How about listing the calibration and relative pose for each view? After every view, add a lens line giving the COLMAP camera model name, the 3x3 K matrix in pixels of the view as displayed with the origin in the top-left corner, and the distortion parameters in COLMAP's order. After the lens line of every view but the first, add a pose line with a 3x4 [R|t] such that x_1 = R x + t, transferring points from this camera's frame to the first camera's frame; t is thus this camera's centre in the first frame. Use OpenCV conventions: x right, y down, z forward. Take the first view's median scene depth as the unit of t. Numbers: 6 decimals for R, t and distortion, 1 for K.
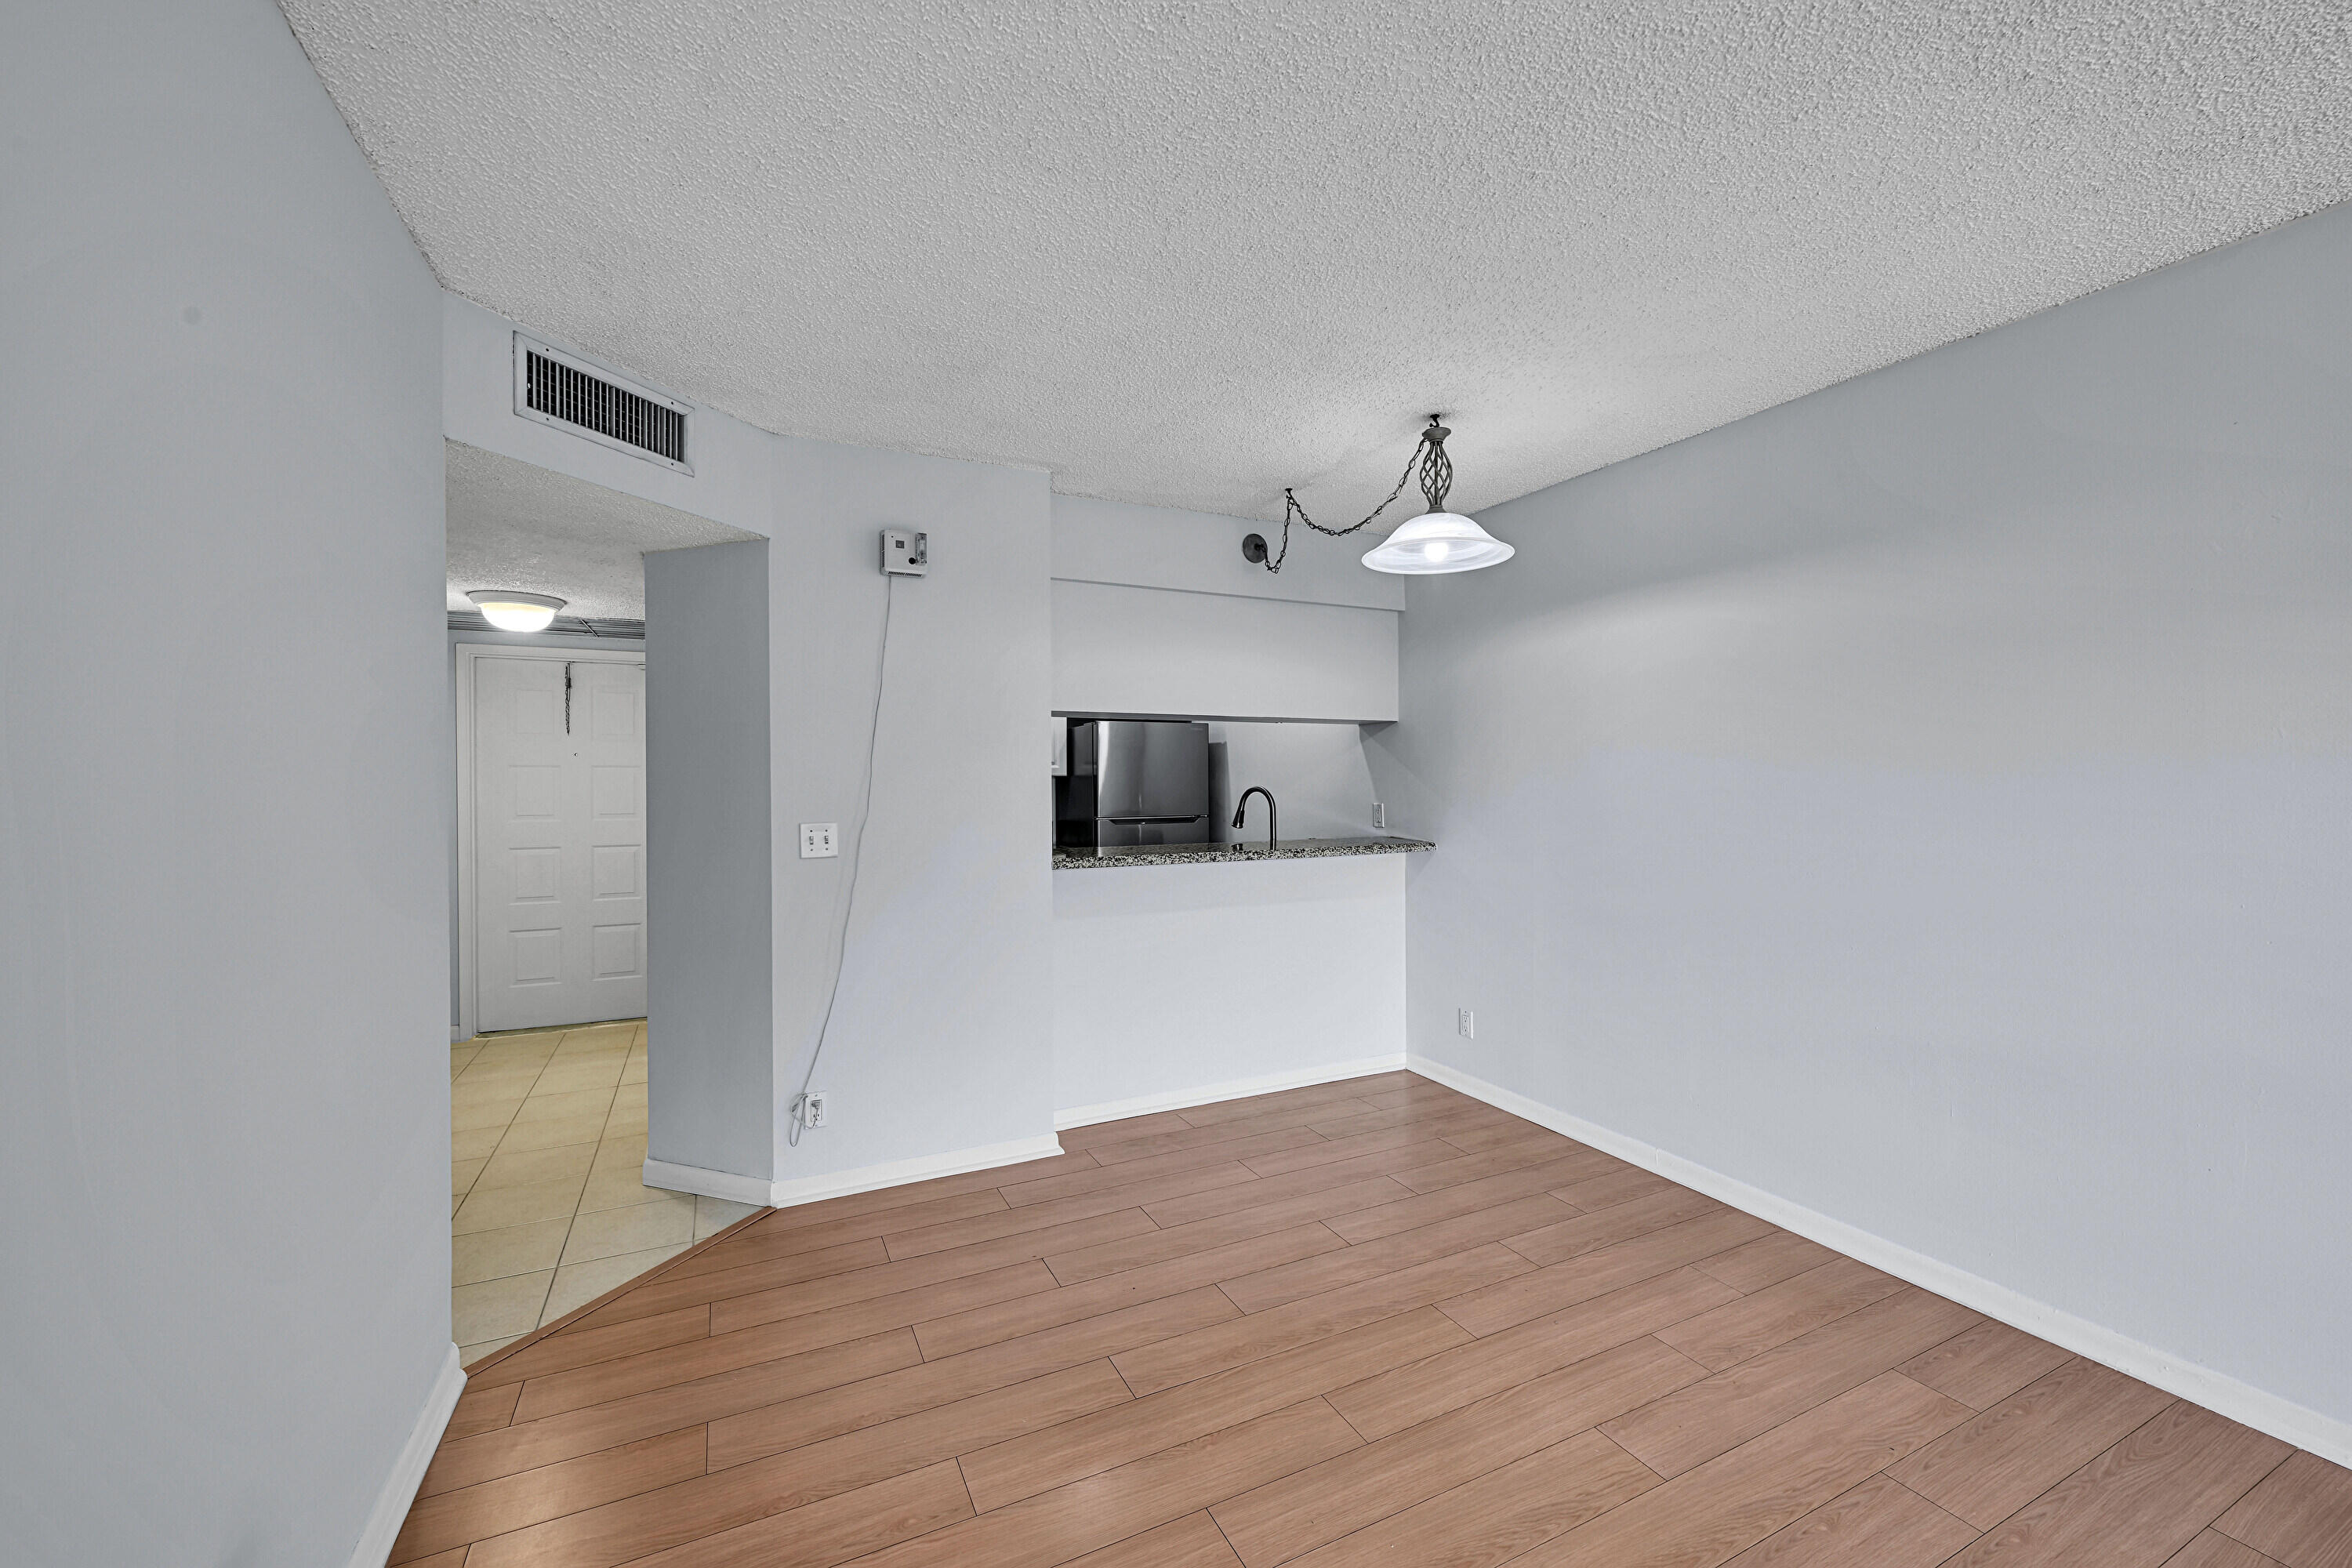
lens RADIAL K [[925.0, 0, 1165.7], [0, 925.0, 784.7], [0, 0, 1]] dist [-0.002875, 0.000333]
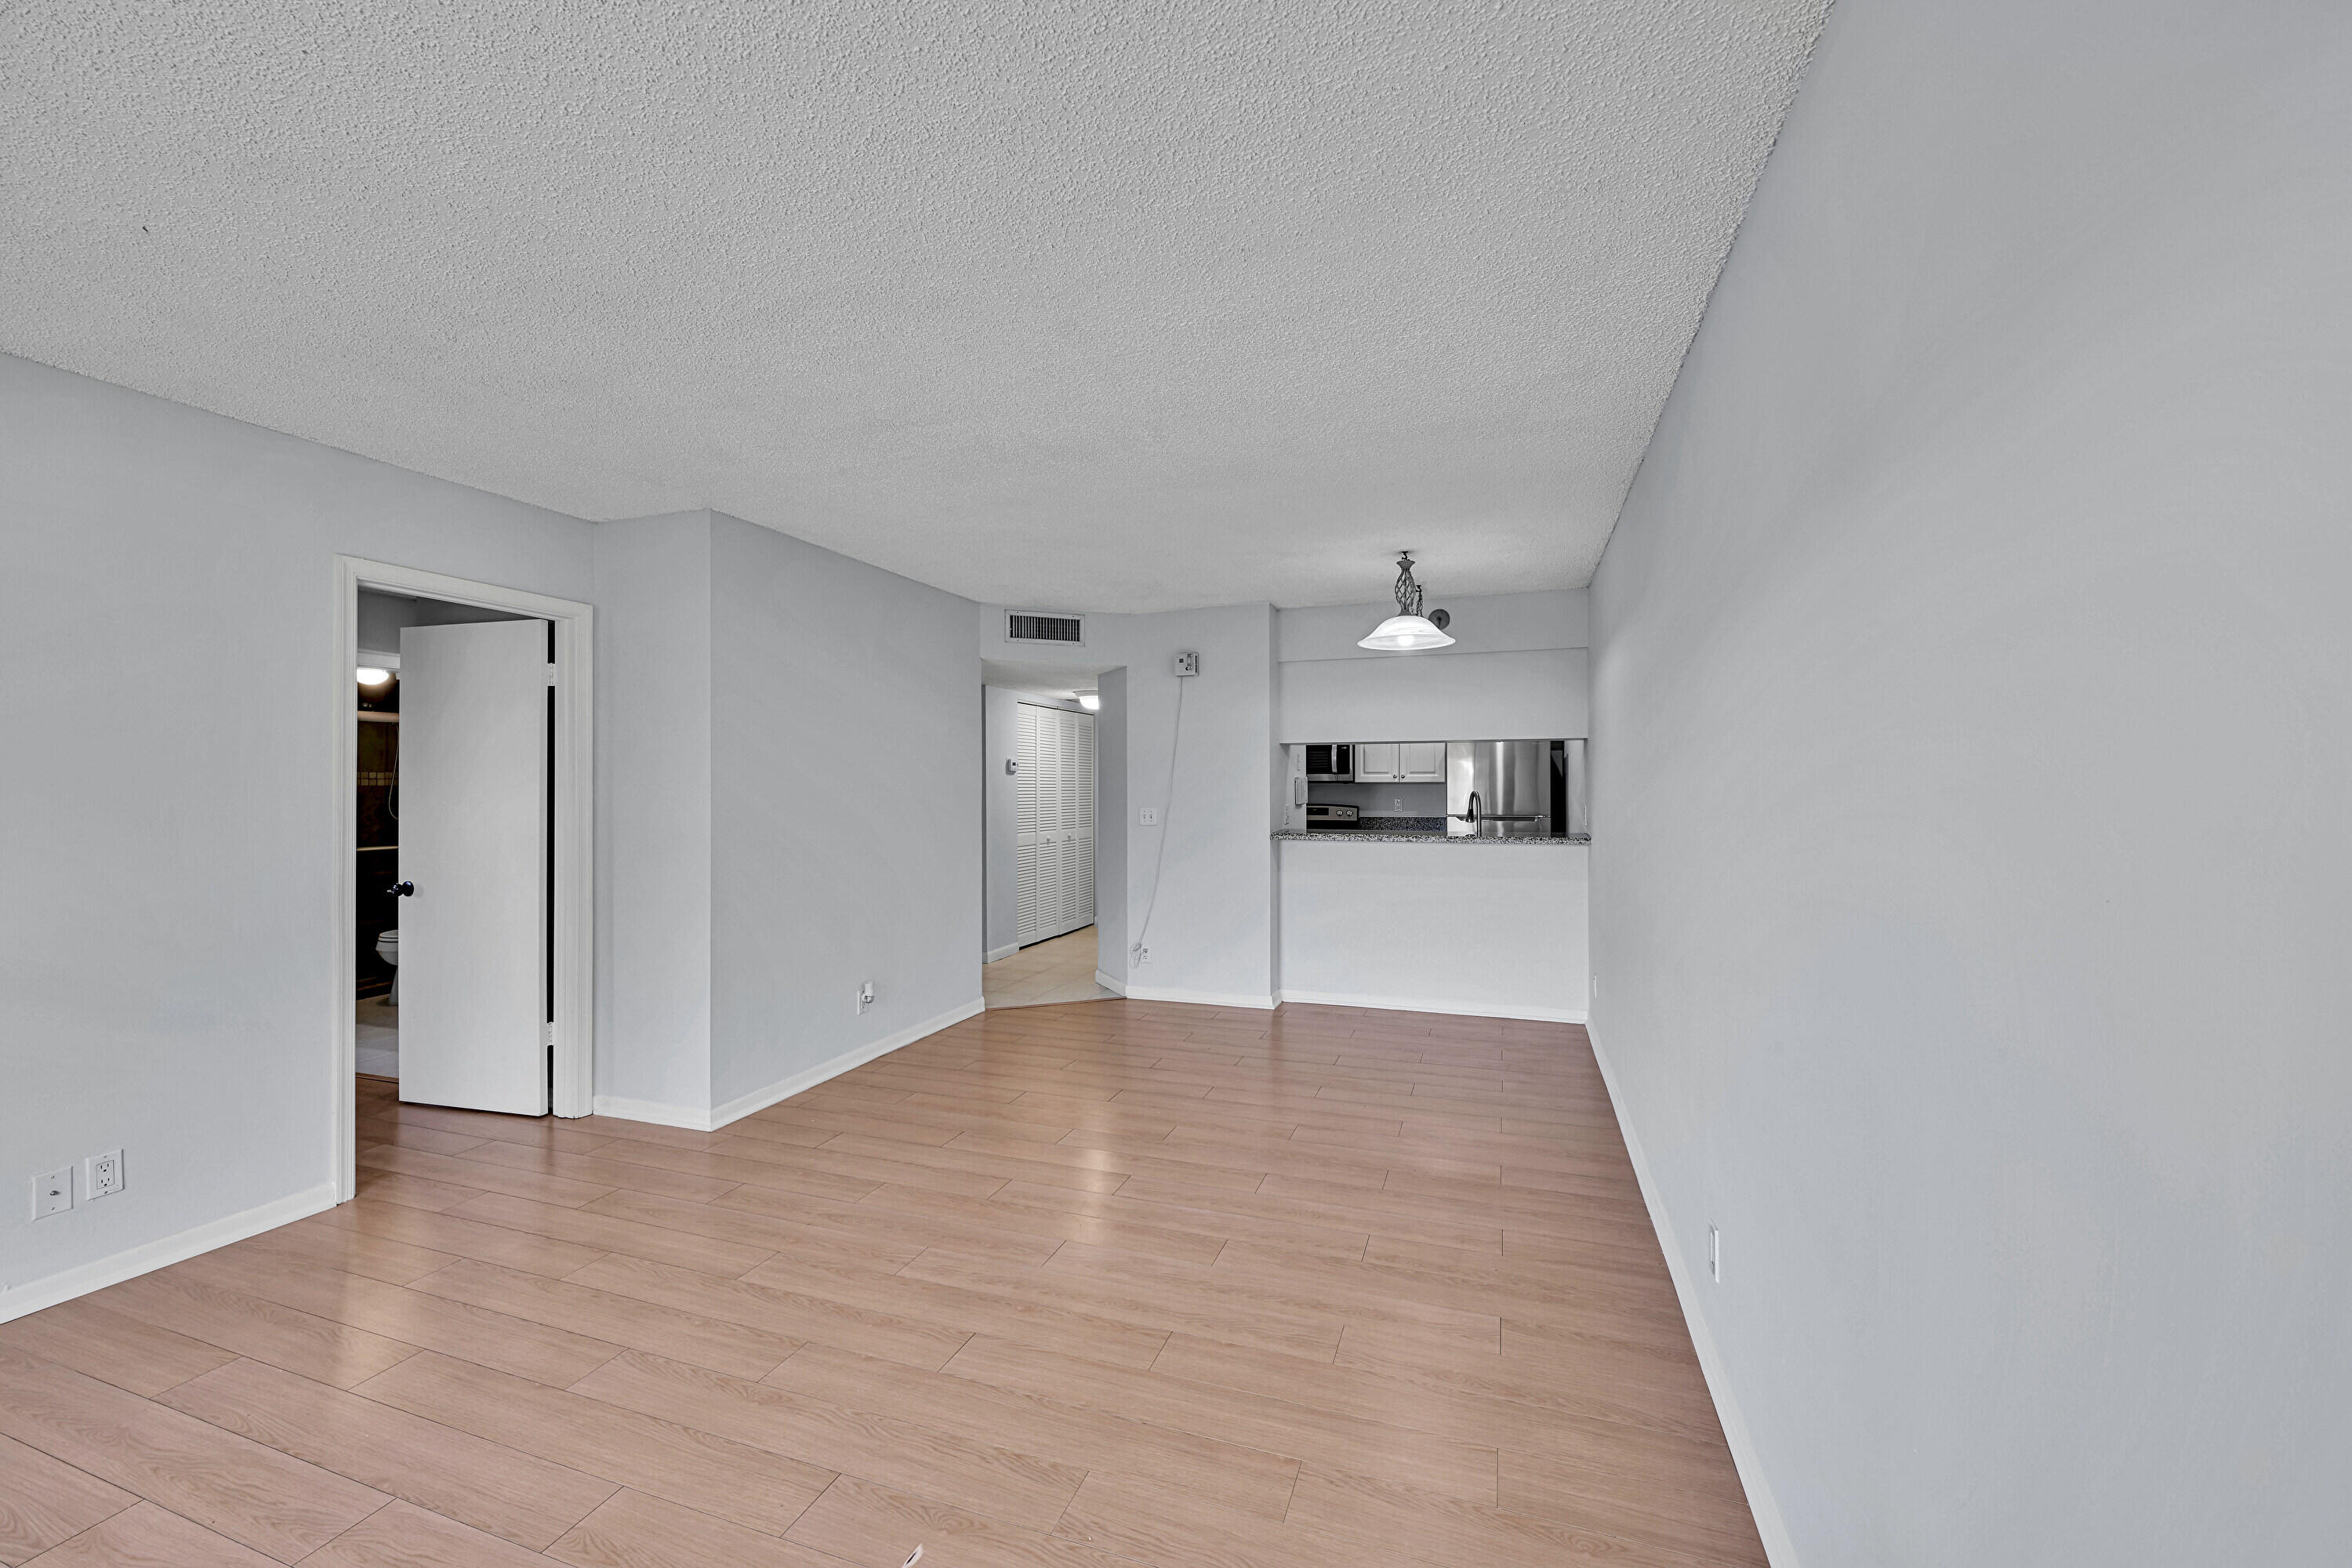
lens RADIAL K [[925.0, 0, 1171.9], [0, 925.0, 785.9], [0, 0, 1]] dist [-0.002875, 0.000333]
pose [[0.706103, 0.003859, -0.708099, 1.072066], [-0.005715, 0.999984, -0.000250, -0.004241], [0.708086, 0.004223, 0.706114, -0.357745]]
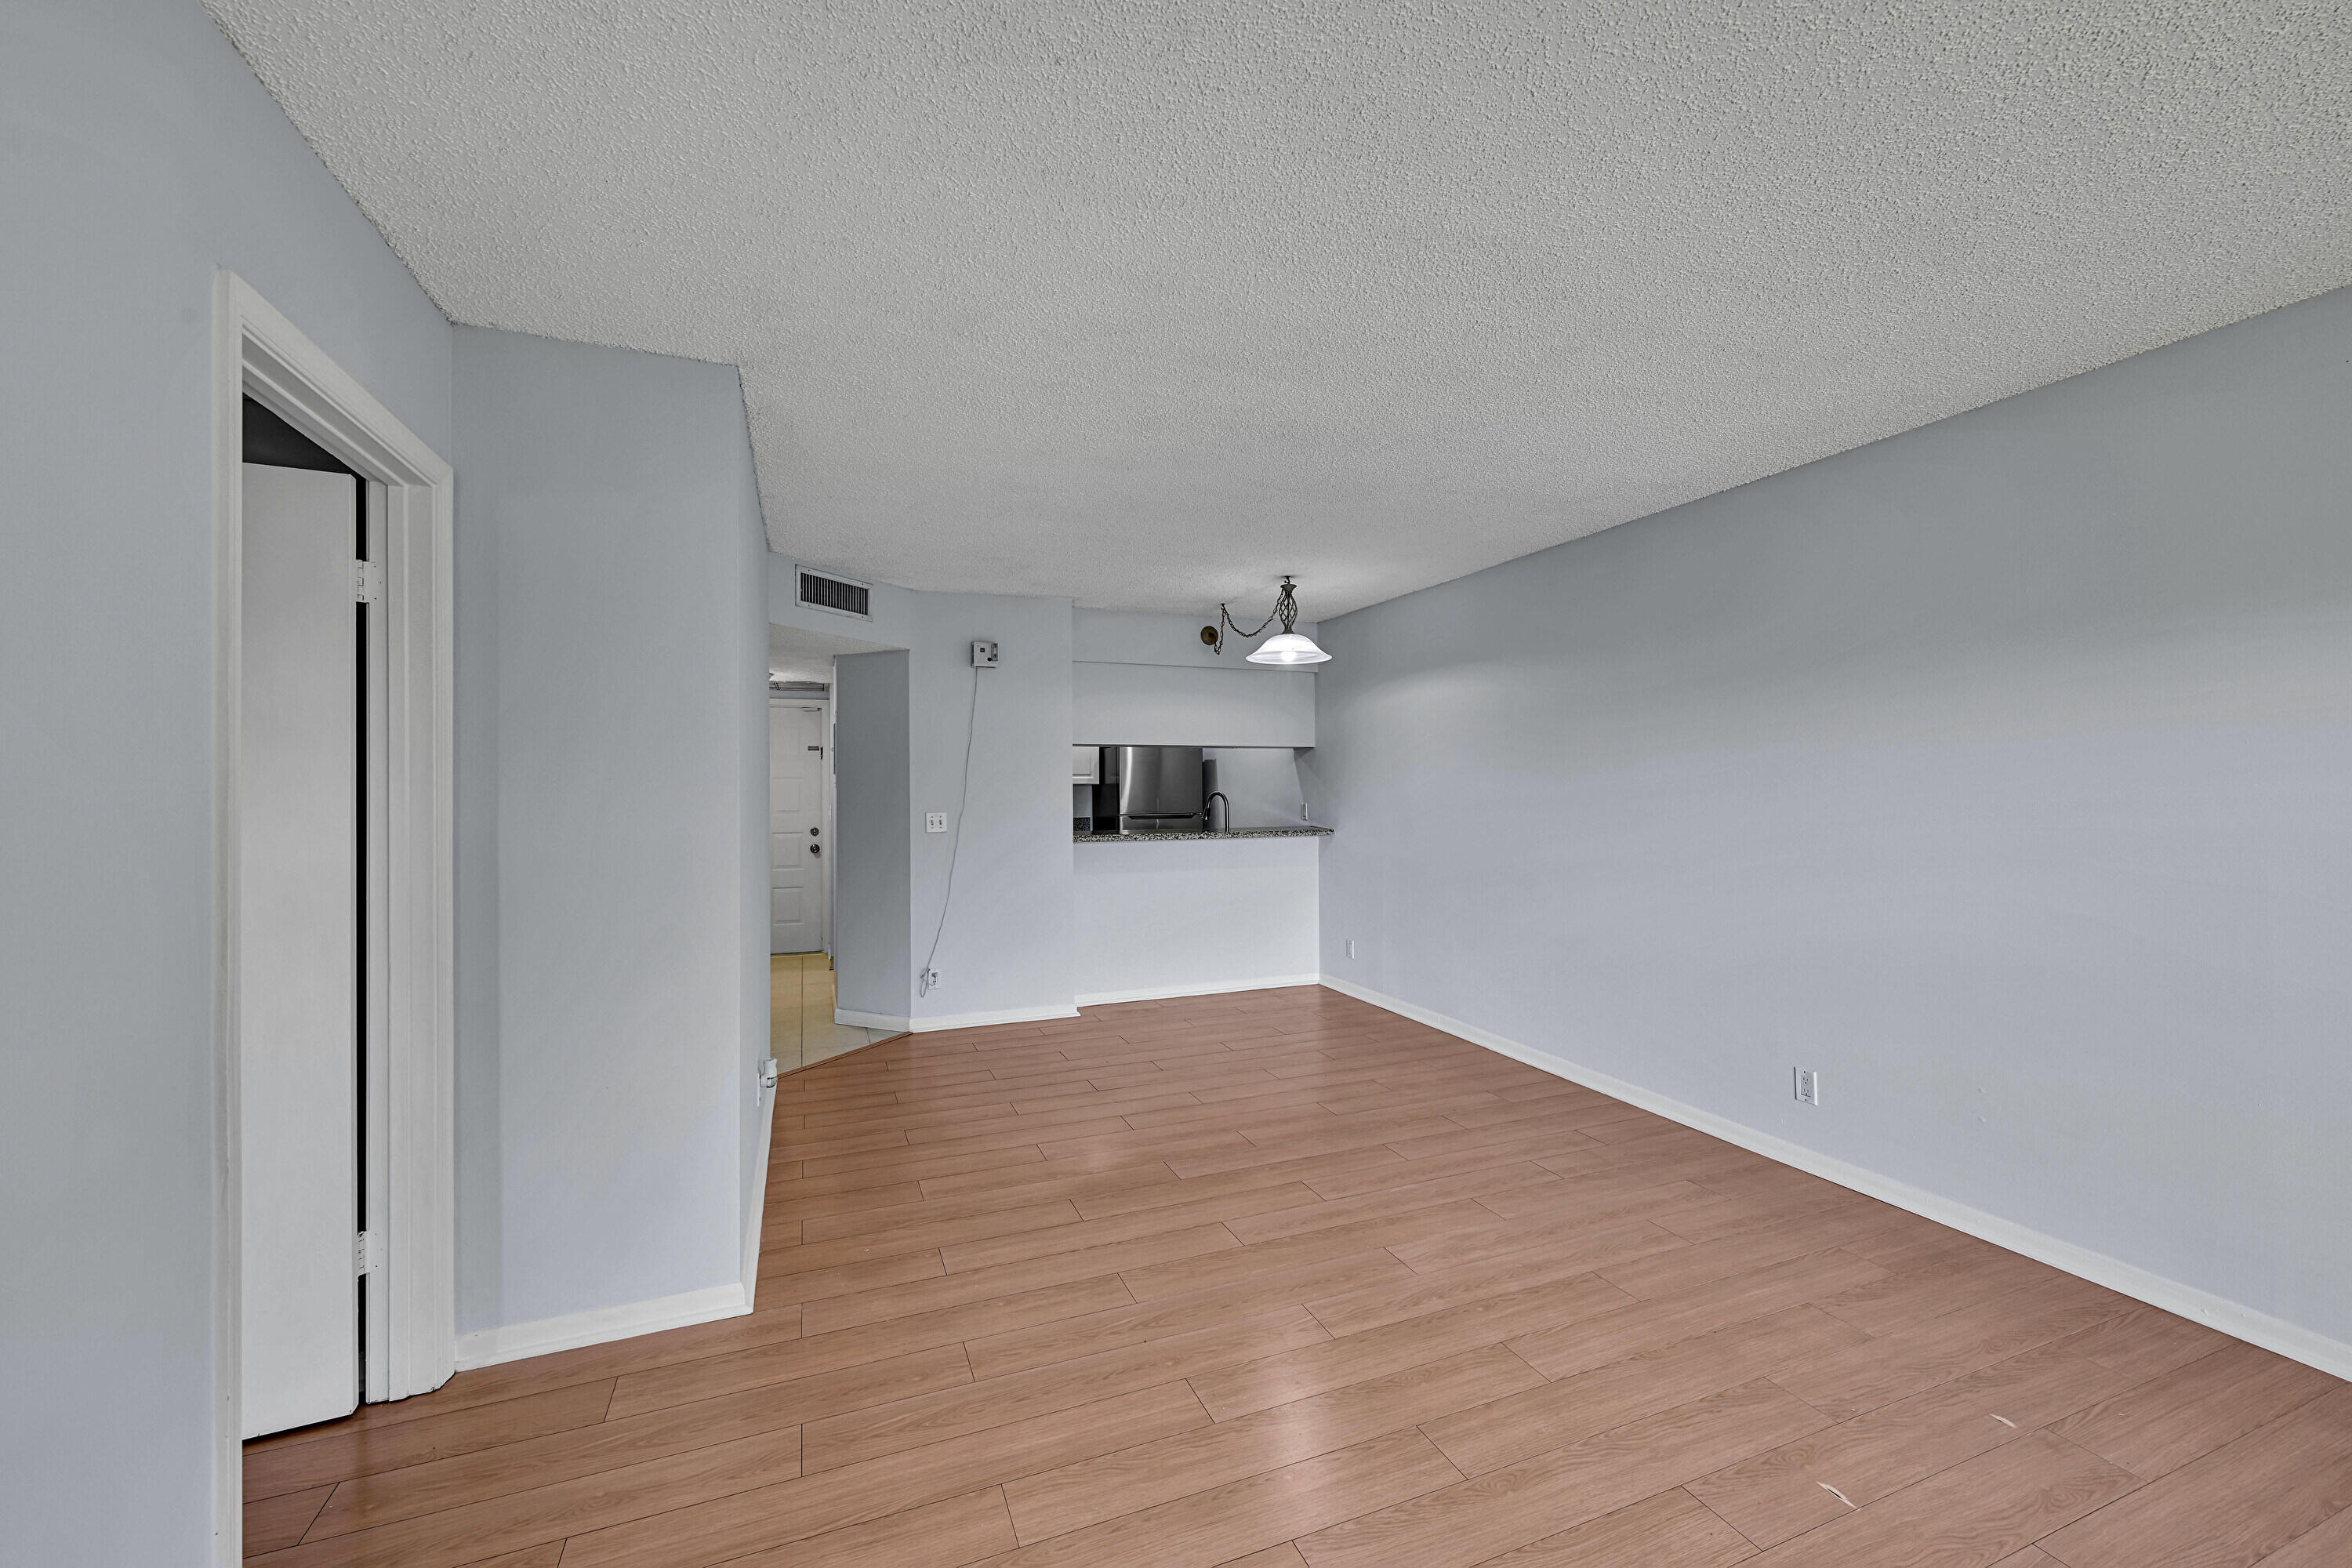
lens RADIAL K [[925.0, 0, 1168.9], [0, 925.0, 783.3], [0, 0, 1]] dist [-0.002875, 0.000333]
pose [[0.997396, -0.000599, -0.072119, 0.187279], [-0.000026, 0.999962, -0.008669, 0.002167], [0.072121, 0.008649, 0.997358, -0.708681]]
